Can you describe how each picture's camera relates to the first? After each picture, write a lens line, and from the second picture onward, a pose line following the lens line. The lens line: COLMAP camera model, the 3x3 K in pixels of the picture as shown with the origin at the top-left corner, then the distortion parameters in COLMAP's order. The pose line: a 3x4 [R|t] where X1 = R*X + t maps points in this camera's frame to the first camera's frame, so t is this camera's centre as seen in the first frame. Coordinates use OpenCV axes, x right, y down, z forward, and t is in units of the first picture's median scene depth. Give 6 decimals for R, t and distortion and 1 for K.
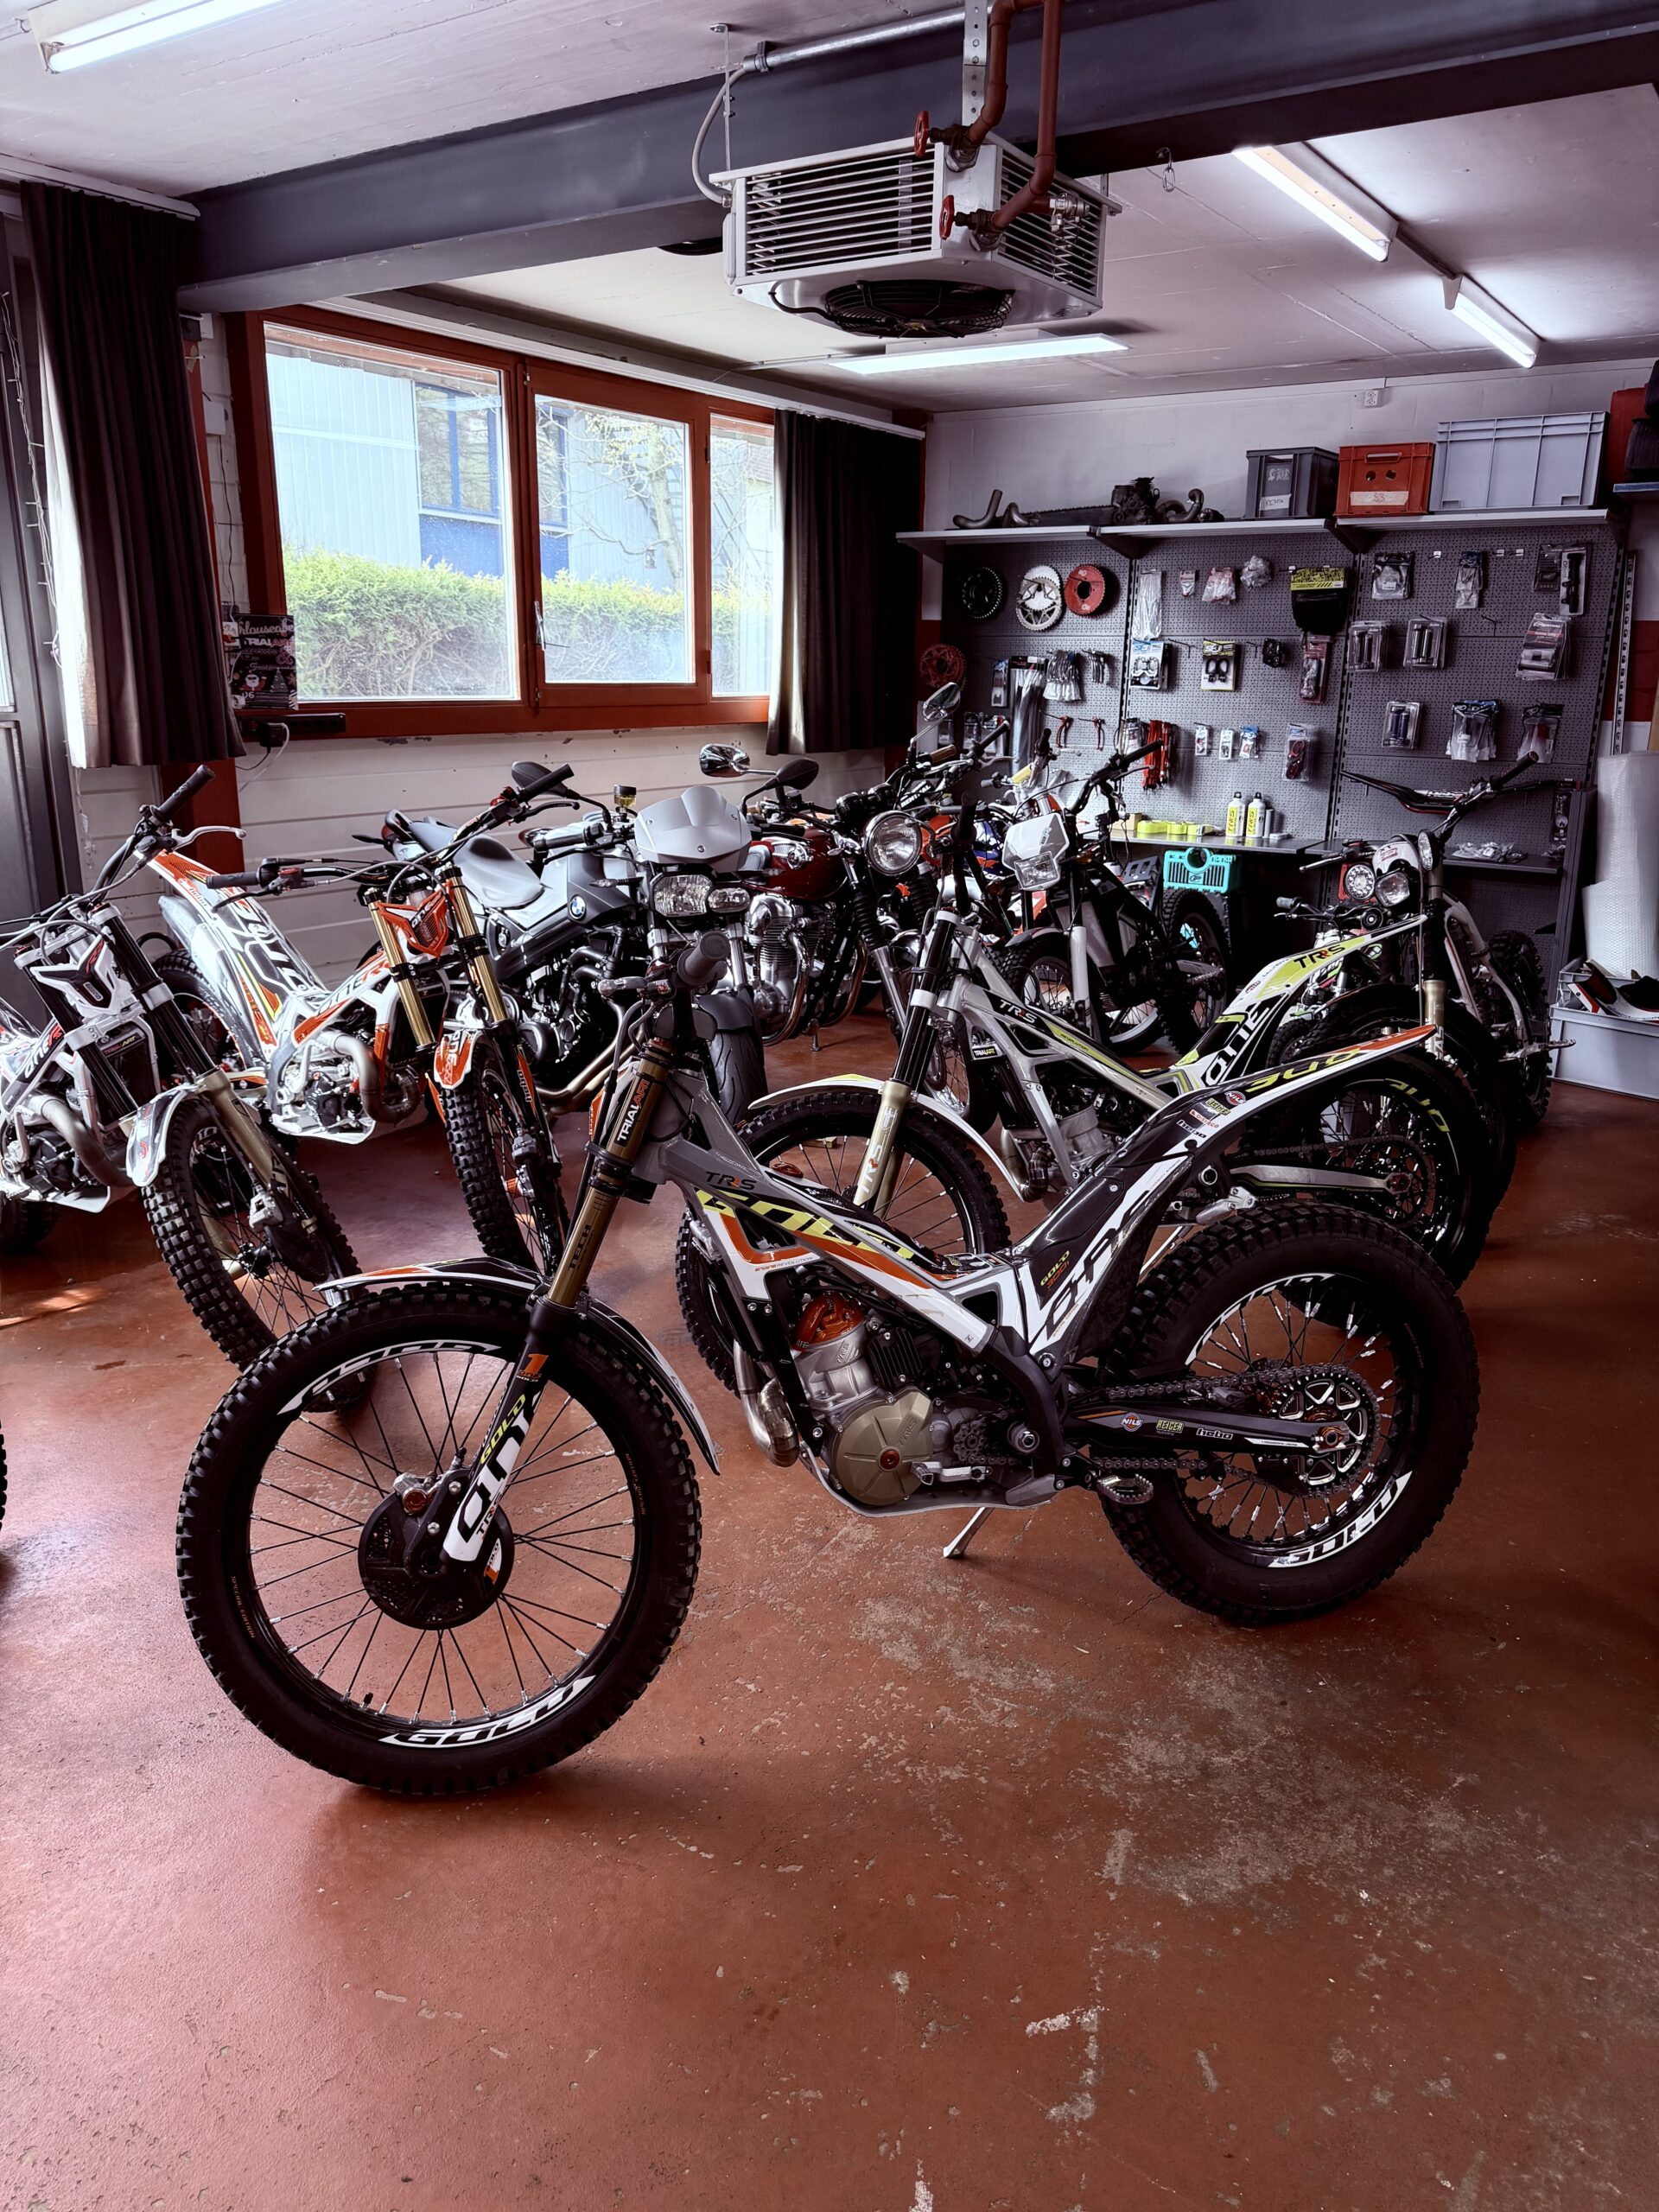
lens RADIAL K [[1562.0, 0, 829.5], [0, 1562.0, 1106.0], [0, 0, 1]] dist [0.047601, -0.059567]
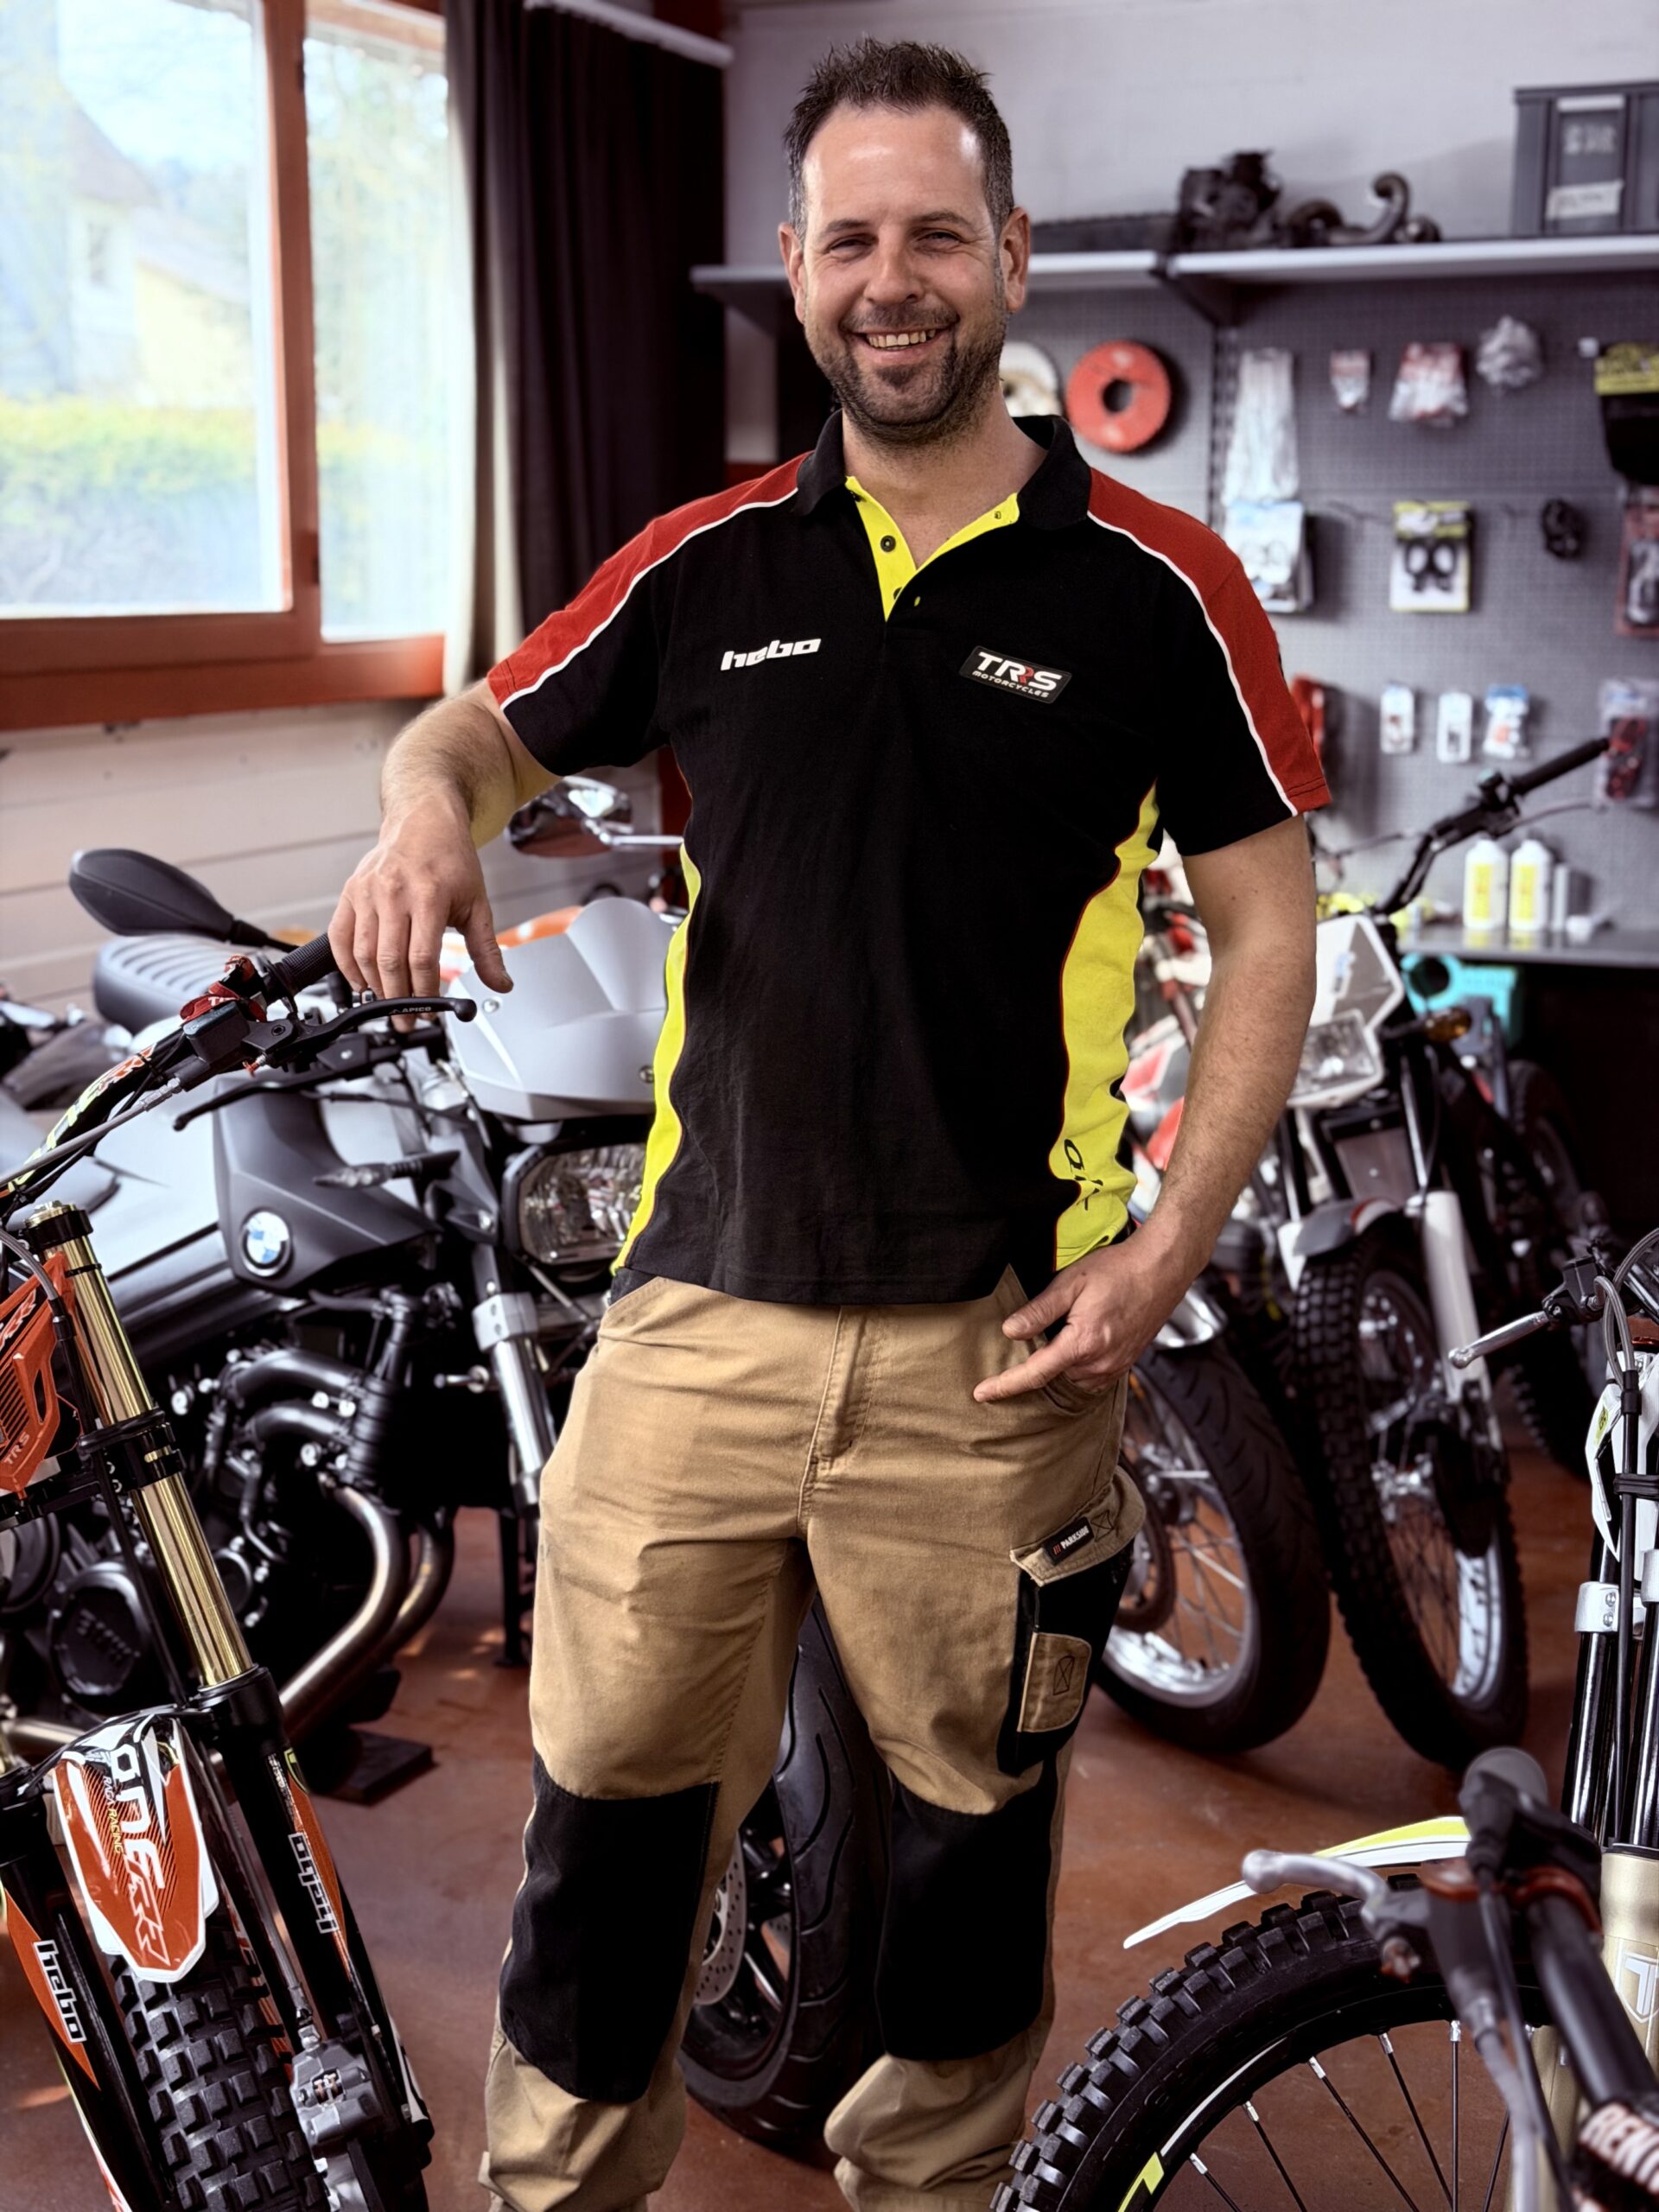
lens RADIAL K [[3074.2, 0, 829.5], [0, 3074.2, 1106.0], [0, 0, 1]] dist [0.194565, -0.433099]
pose [[0.980691, -0.044203, 0.190501, -0.105036], [0.062614, 0.993813, -0.091737, -0.053355], [-0.185268, 0.101894, 0.977391, 0.177600]]
